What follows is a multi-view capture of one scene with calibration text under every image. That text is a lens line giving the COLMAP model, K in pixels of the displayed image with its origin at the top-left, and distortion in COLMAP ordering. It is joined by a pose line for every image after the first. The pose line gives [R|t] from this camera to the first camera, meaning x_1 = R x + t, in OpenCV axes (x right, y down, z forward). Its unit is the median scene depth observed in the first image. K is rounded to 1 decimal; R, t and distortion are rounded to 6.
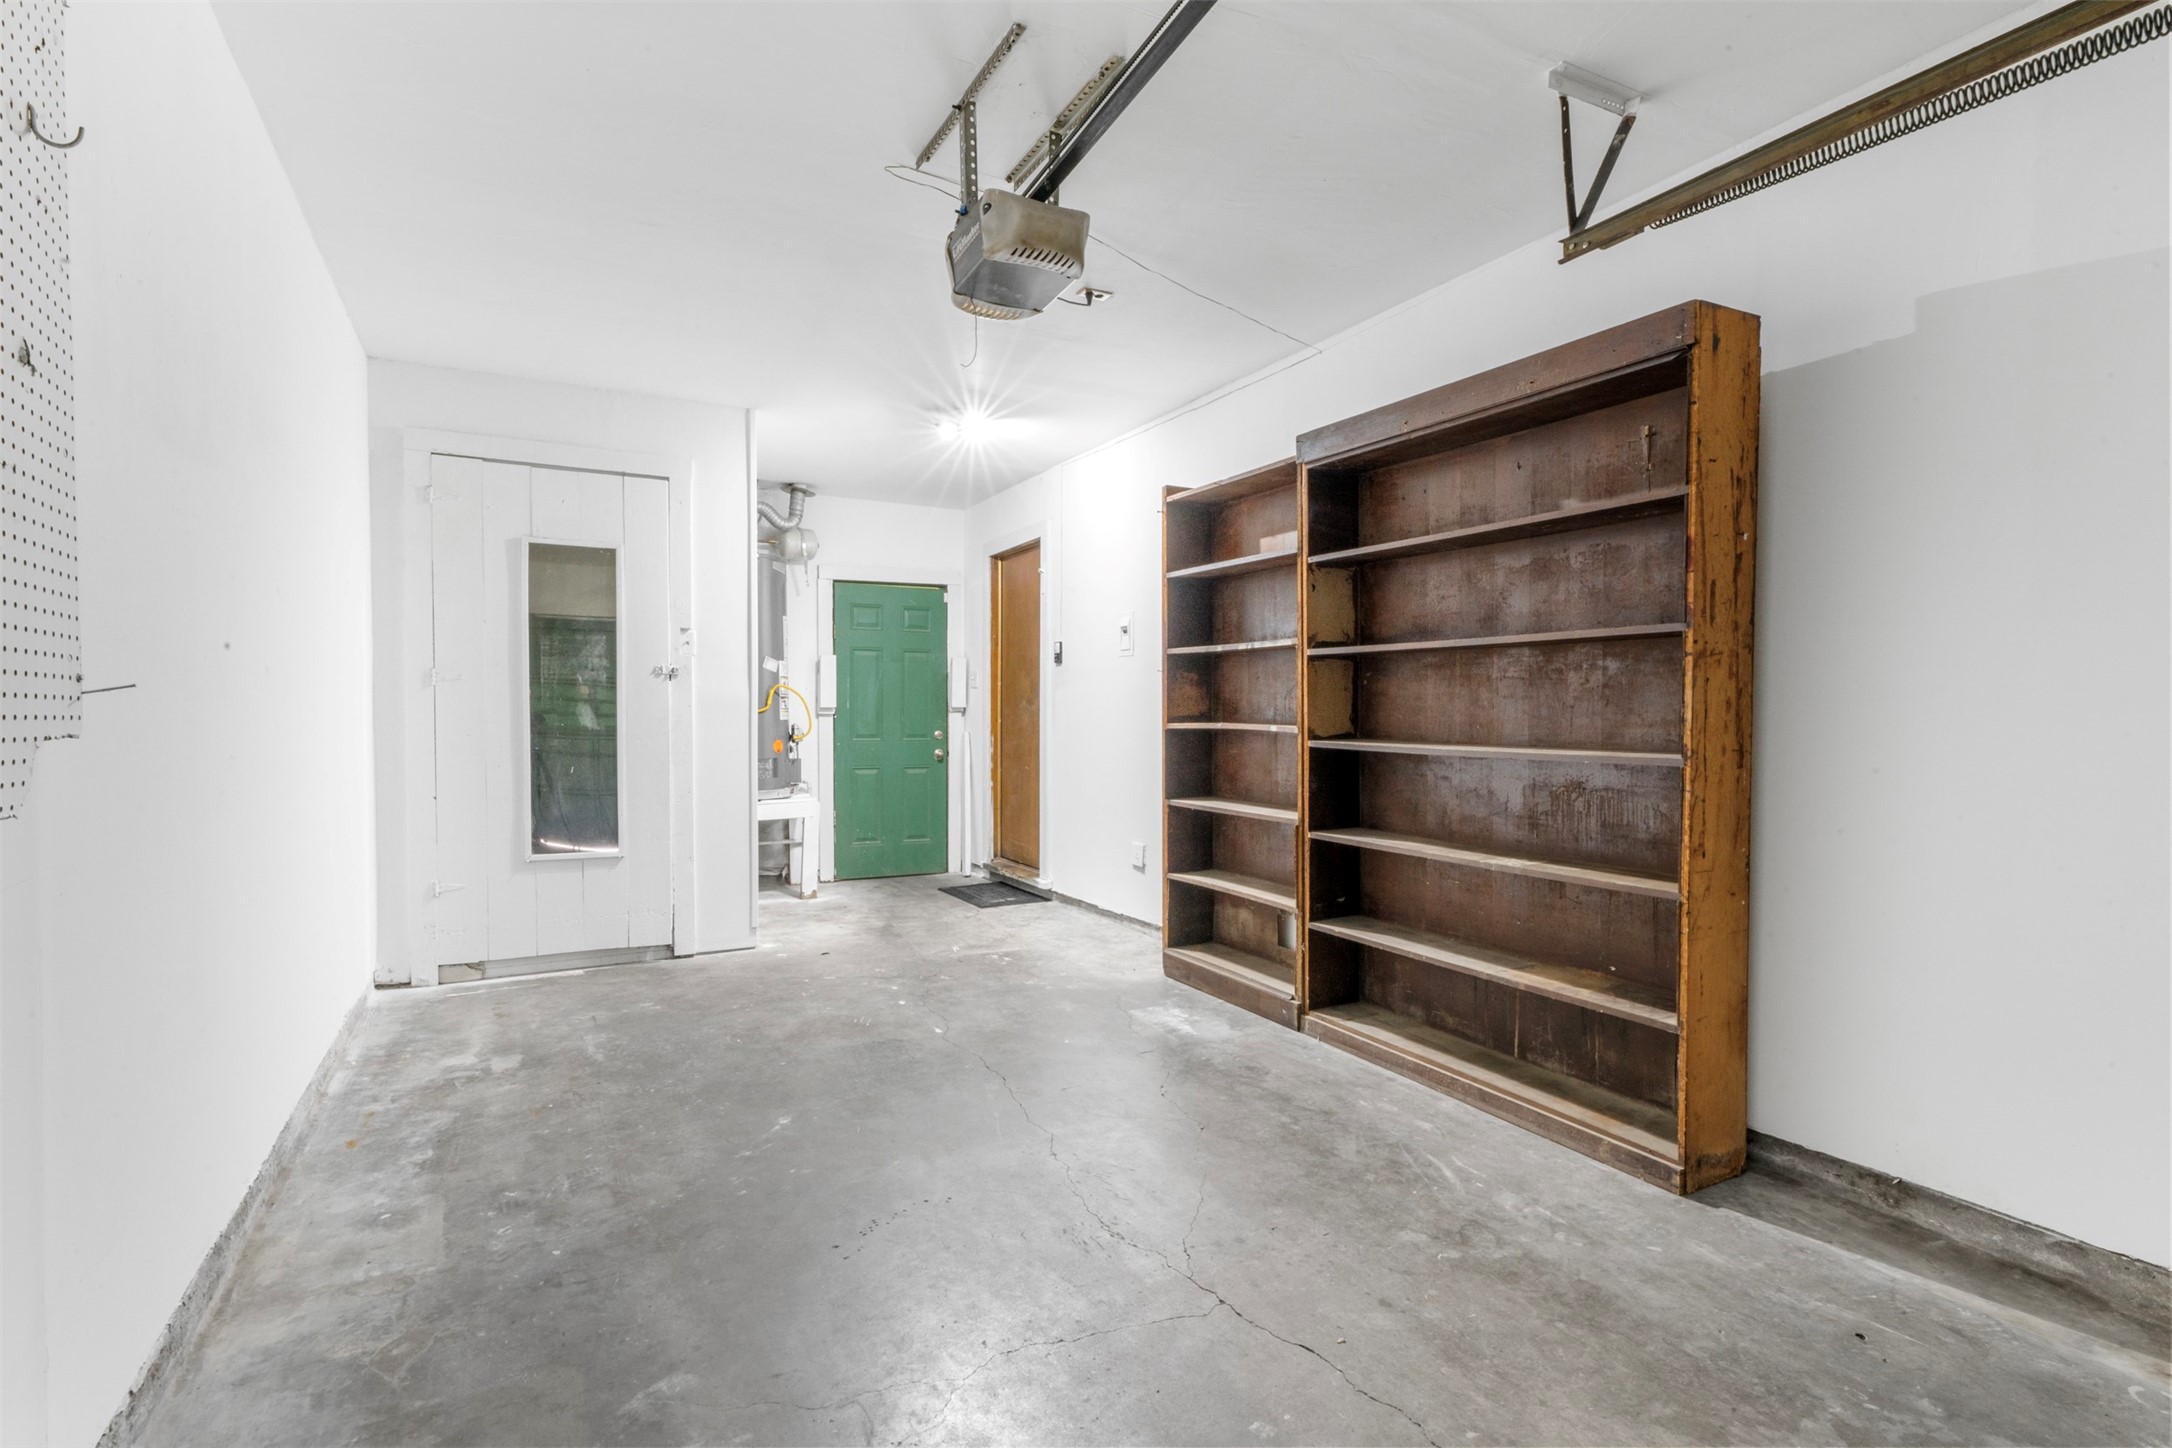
lens RADIAL K [[1081.3, 0, 1086.8], [0, 1081.3, 721.8], [0, 0, 1]] dist [0.023375, 0.000415]
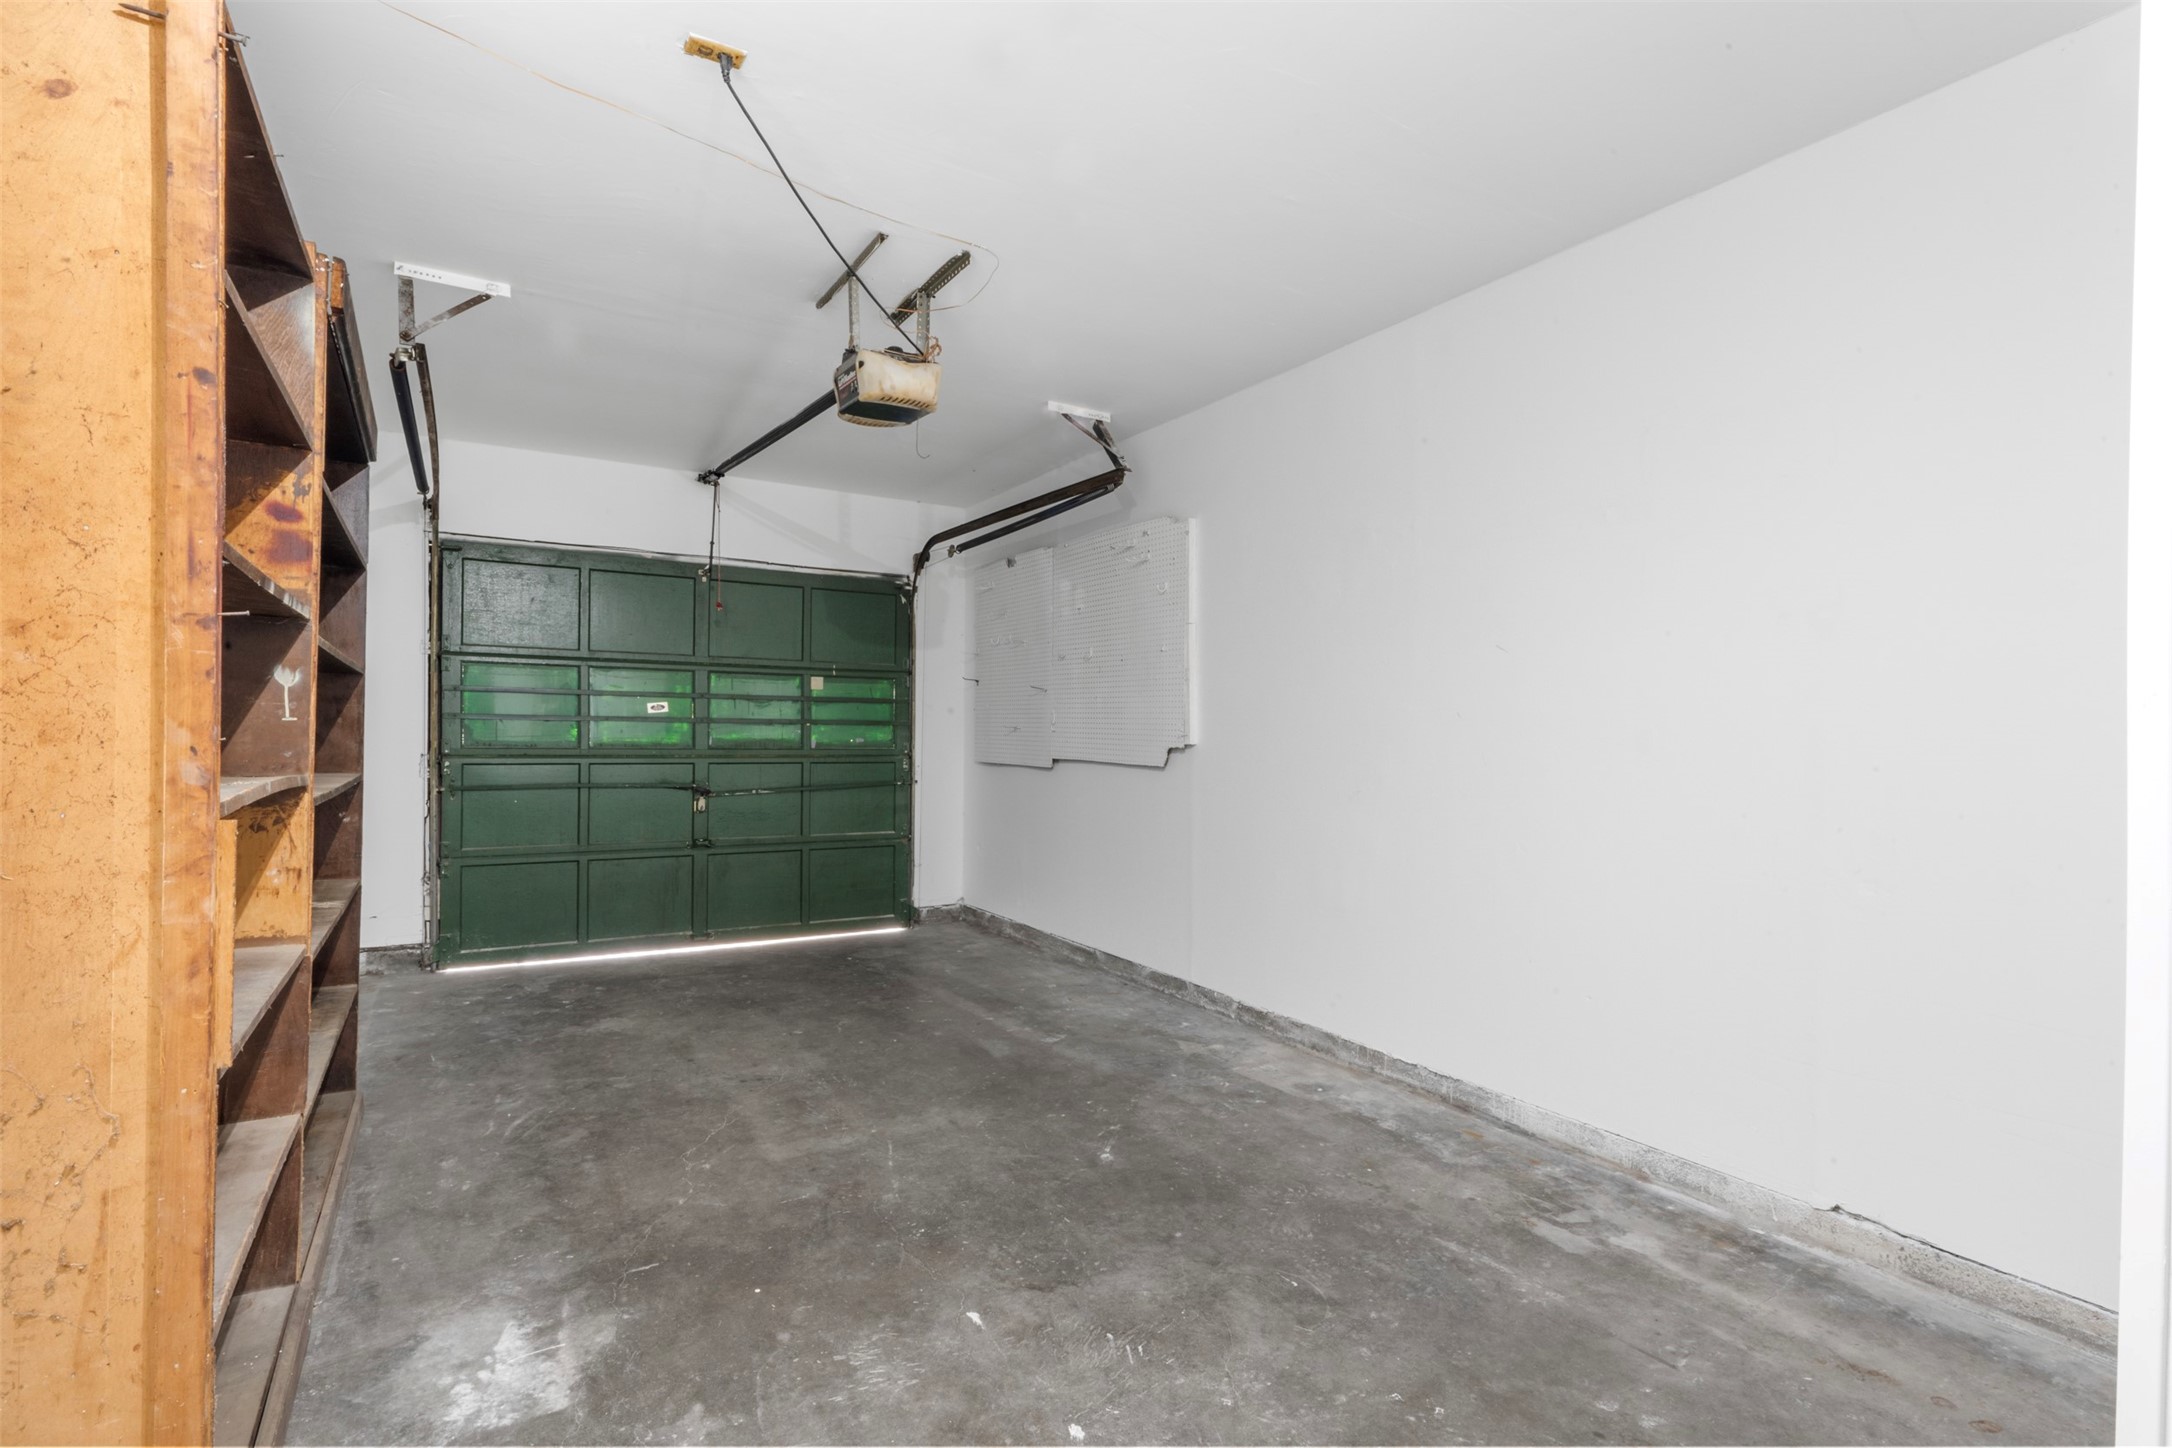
lens RADIAL K [[1081.3, 0, 1085.6], [0, 1081.3, 727.6], [0, 0, 1]] dist [0.023375, 0.000415]
pose [[-0.998958, -0.008337, -0.044874, -0.208621], [-0.008709, 0.999929, 0.008107, -0.032749], [0.044803, 0.008489, -0.998960, 1.954547]]
